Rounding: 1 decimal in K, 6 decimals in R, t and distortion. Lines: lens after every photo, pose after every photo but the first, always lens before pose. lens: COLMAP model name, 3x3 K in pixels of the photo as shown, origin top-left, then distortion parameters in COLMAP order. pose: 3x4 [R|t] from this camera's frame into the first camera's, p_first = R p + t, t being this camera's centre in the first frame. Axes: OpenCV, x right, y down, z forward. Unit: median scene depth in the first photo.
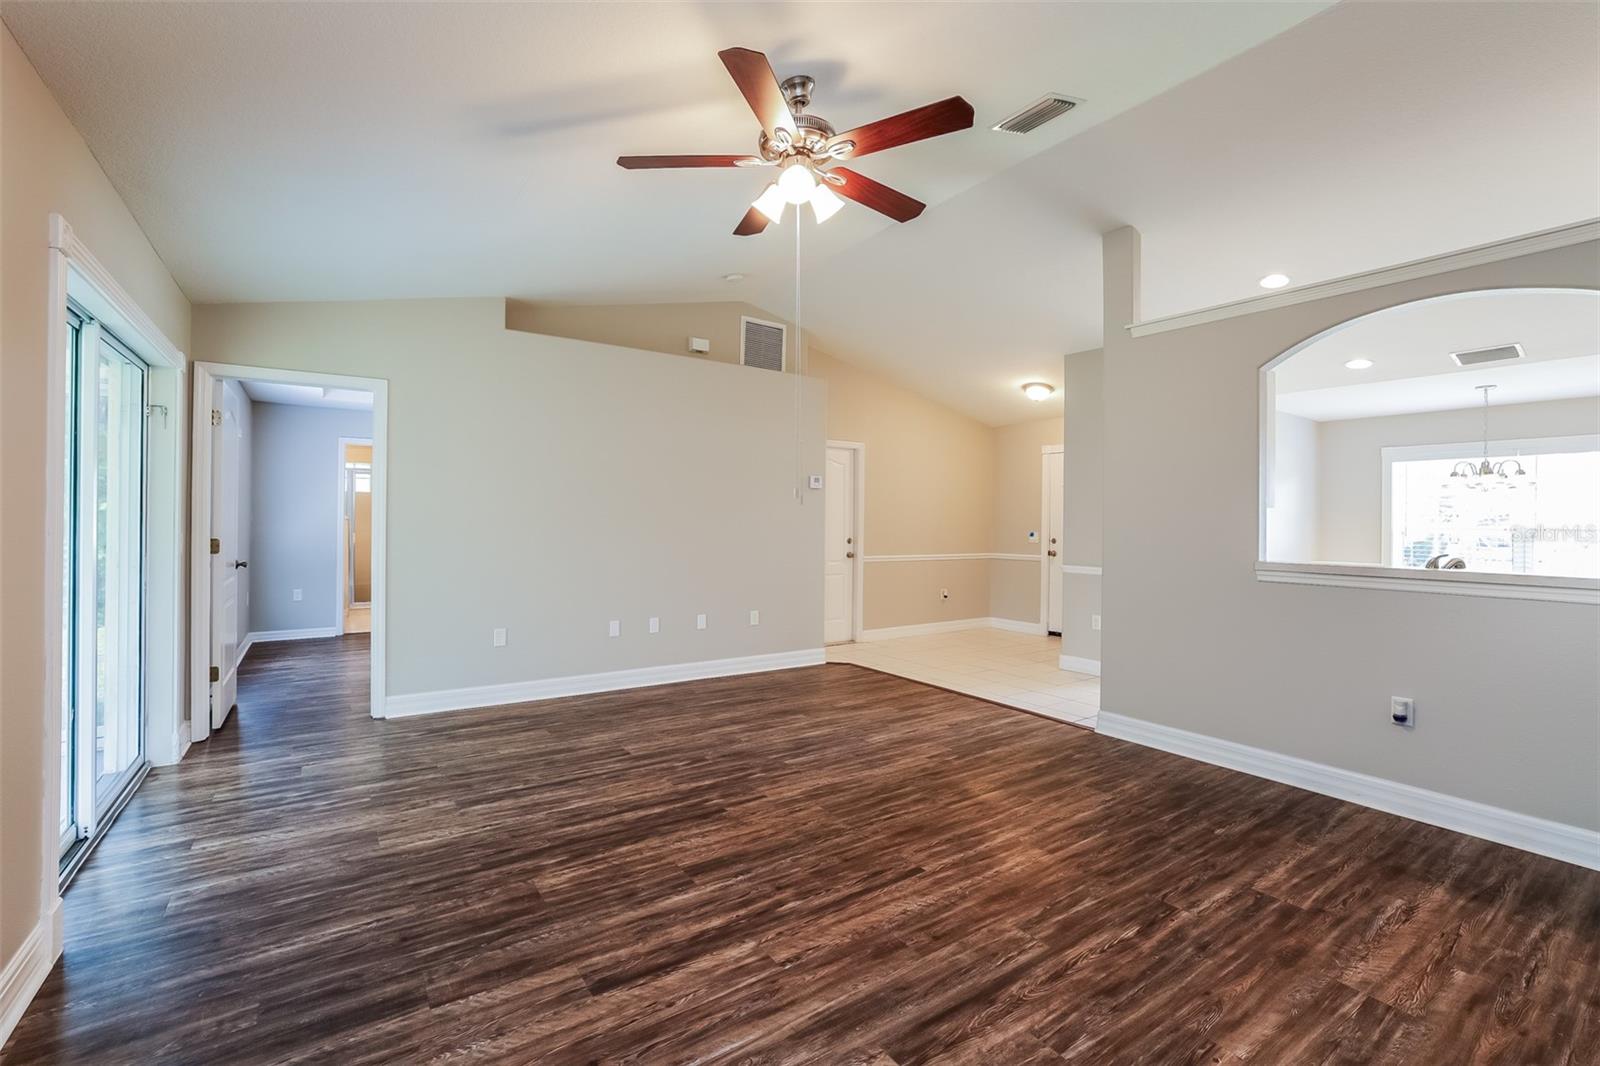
lens RADIAL K [[697.0, 0, 799.5], [0, 697.0, 524.3], [0, 0, 1]] dist [-0.019529, 0.002504]
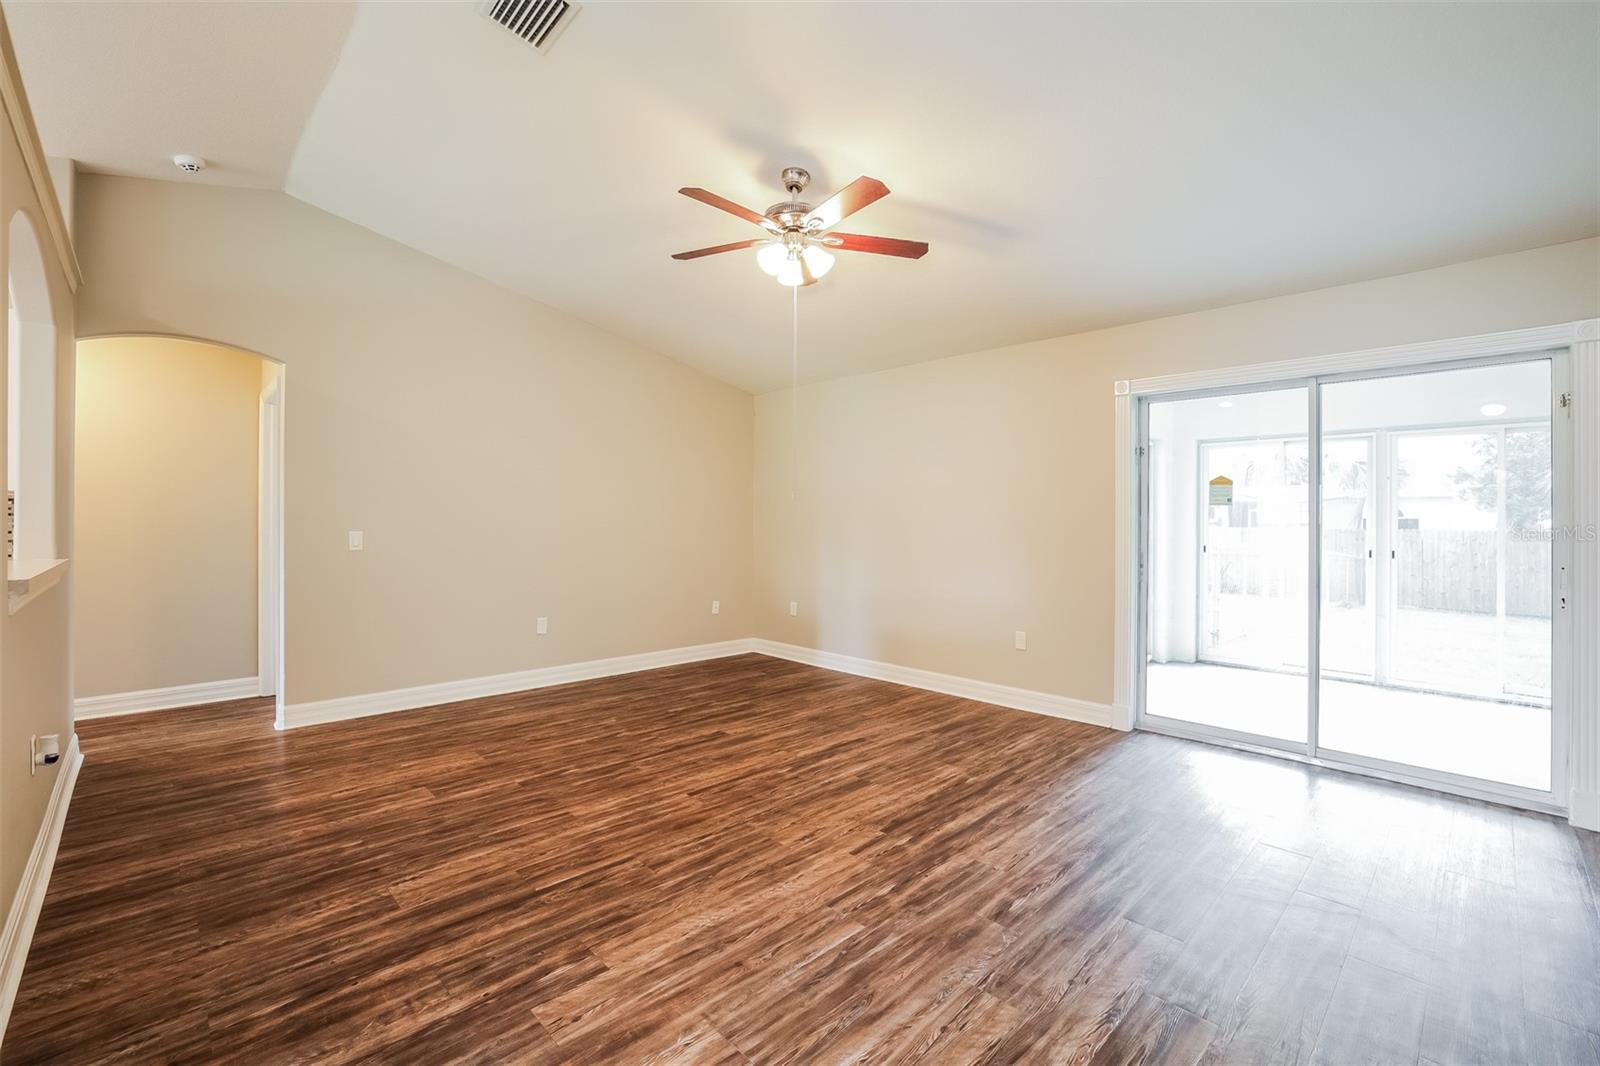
lens RADIAL K [[697.0, 0, 801.3], [0, 697.0, 523.2], [0, 0, 1]] dist [-0.019529, 0.002504]
pose [[-0.985943, -0.013544, -0.166534, 0.180091], [-0.015115, 0.999852, 0.008172, -0.006724], [0.166399, 0.010574, -0.986002, 2.125908]]
